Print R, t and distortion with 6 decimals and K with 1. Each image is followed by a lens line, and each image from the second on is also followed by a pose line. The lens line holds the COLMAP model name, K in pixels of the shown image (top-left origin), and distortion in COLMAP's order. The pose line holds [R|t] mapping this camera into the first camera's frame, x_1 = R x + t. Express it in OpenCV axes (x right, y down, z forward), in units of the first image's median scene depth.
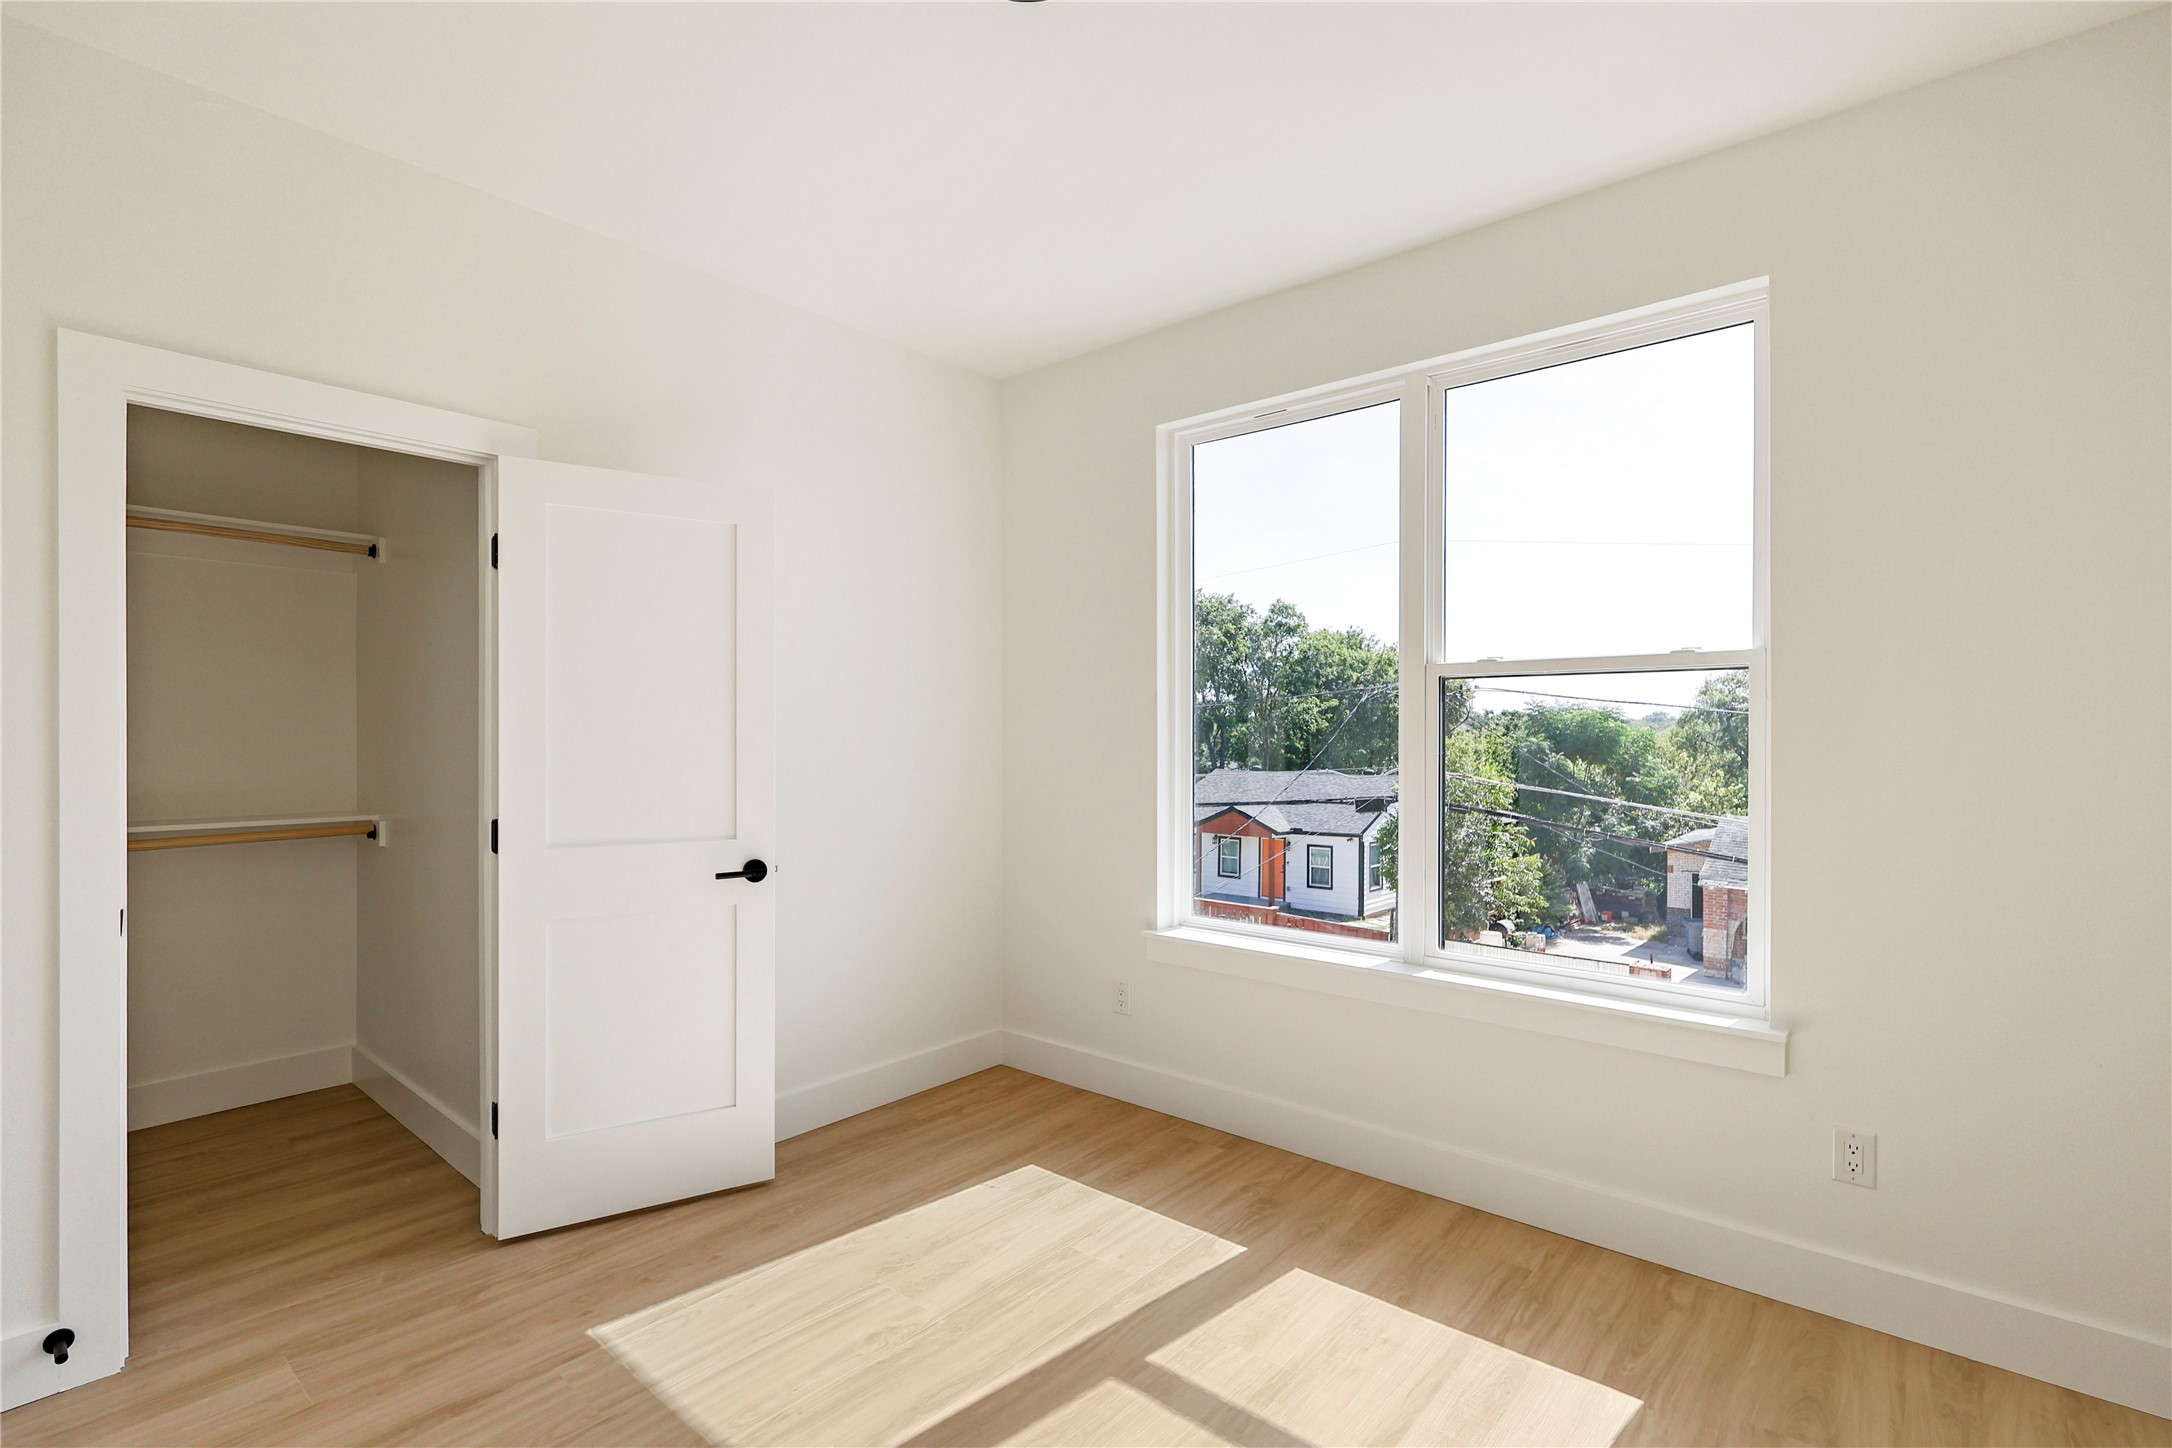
lens RADIAL K [[983.4, 0, 1080.5], [0, 983.4, 736.6], [0, 0, 1]] dist [0.000285, -0.000238]
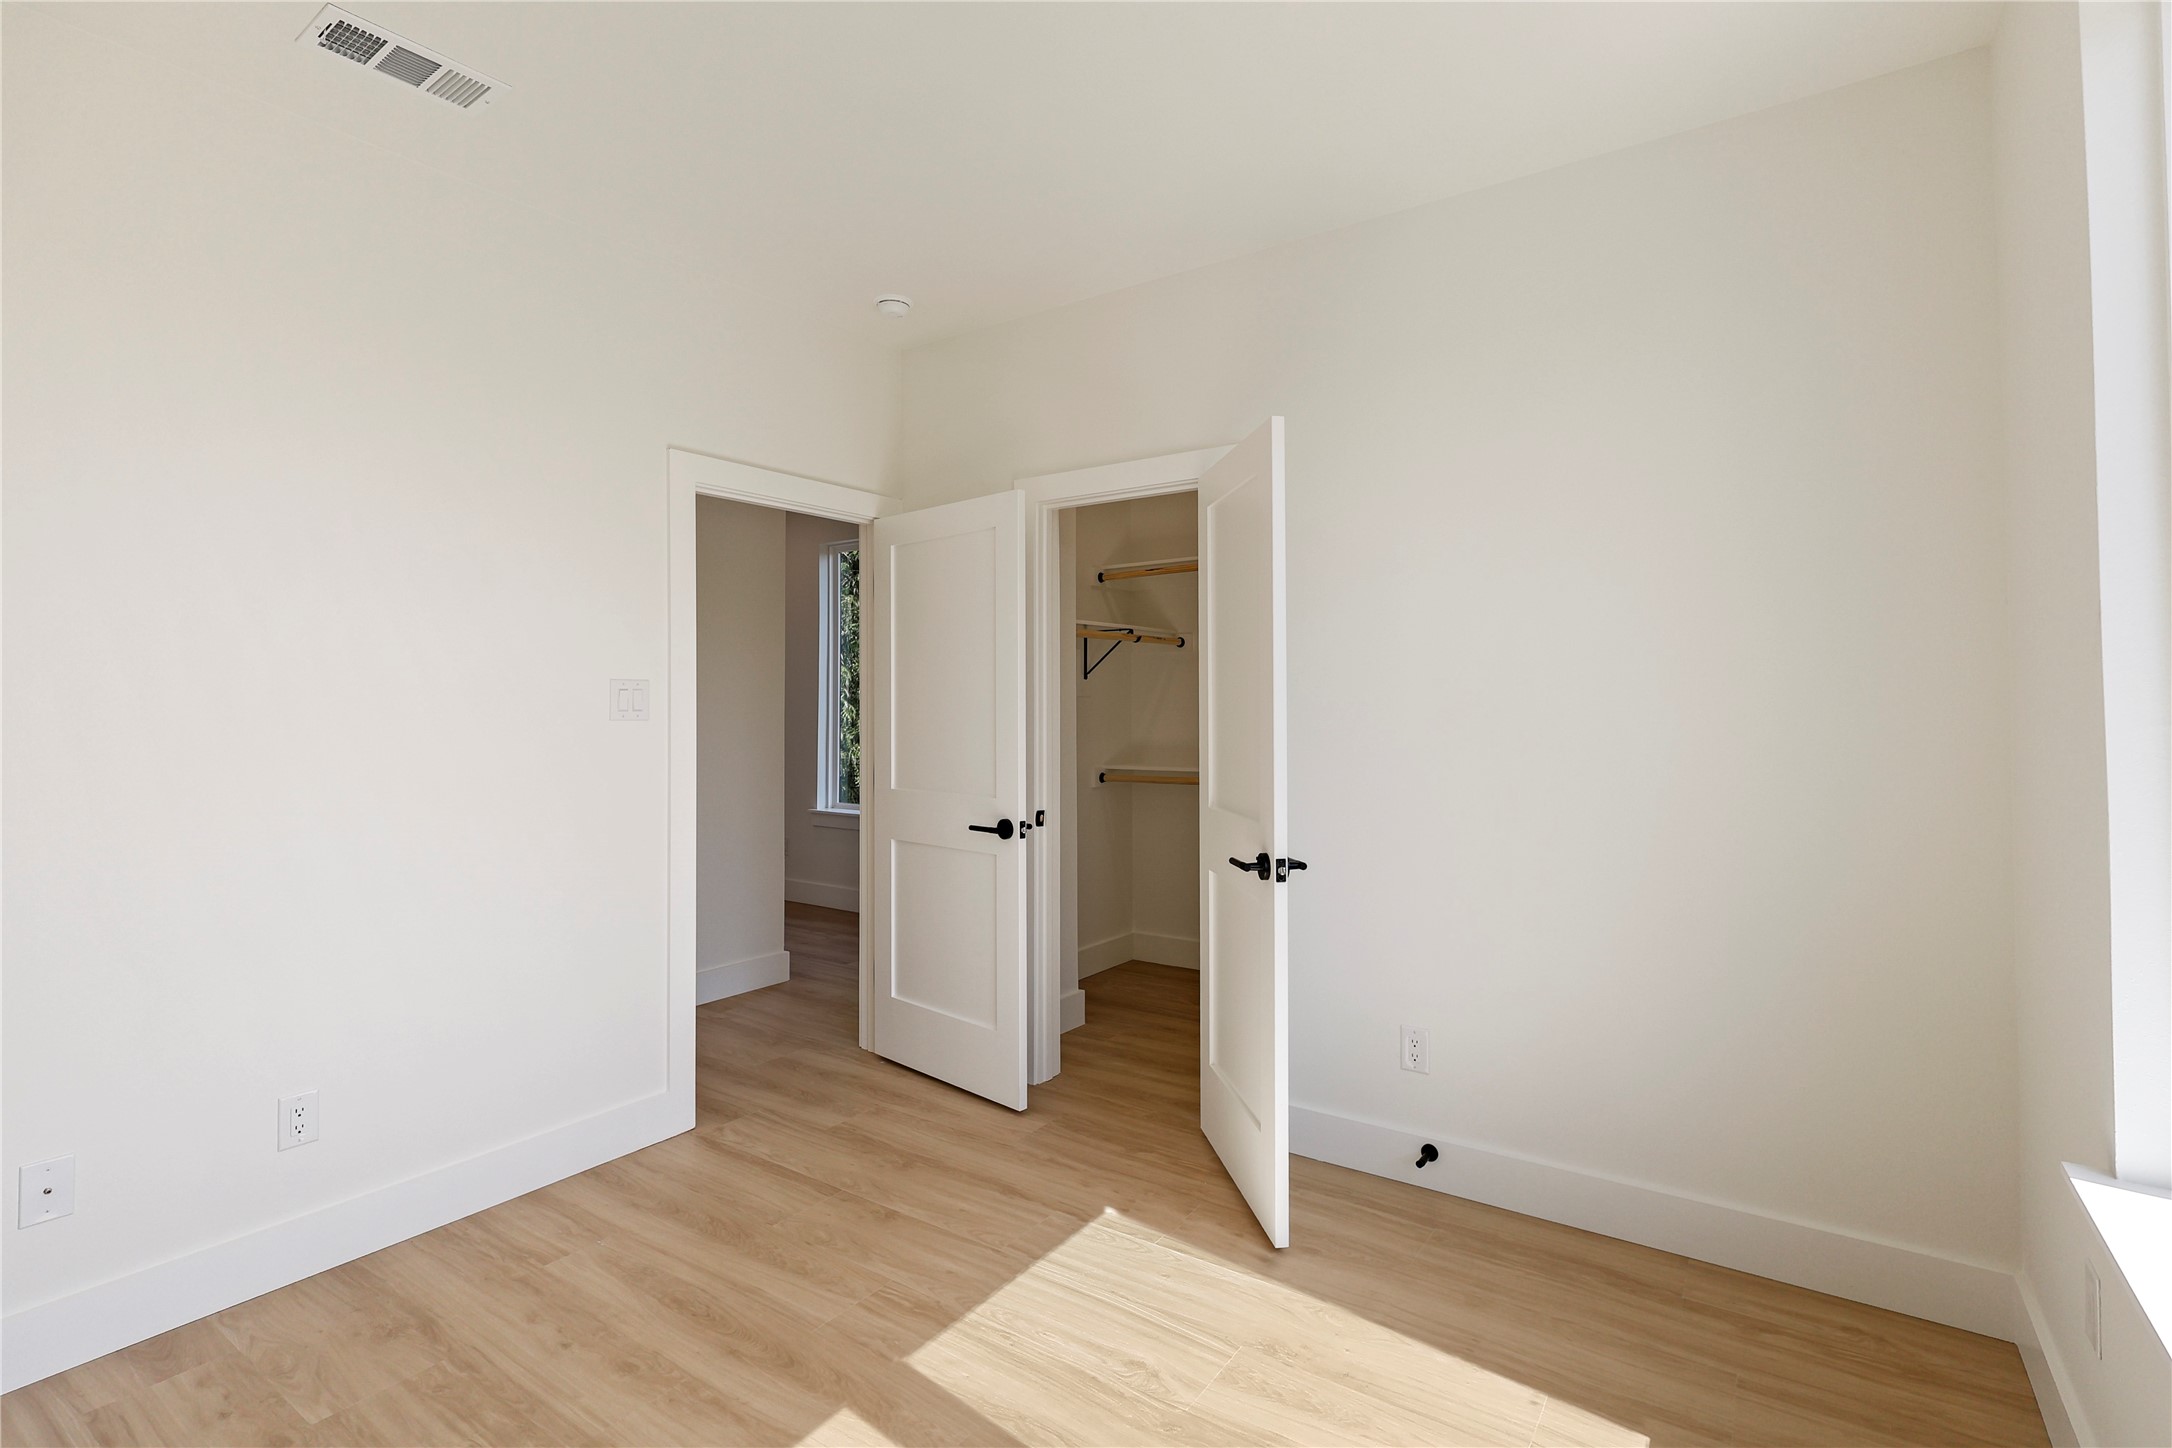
lens RADIAL K [[1029.2, 0, 1088.3], [0, 1029.2, 723.6], [0, 0, 1]] dist [0.000192, -0.000818]
pose [[0.109885, 0.011634, -0.993876, 0.657233], [-0.001220, 0.999932, 0.011570, 0.014434], [0.993944, -0.000059, 0.109891, 0.790386]]
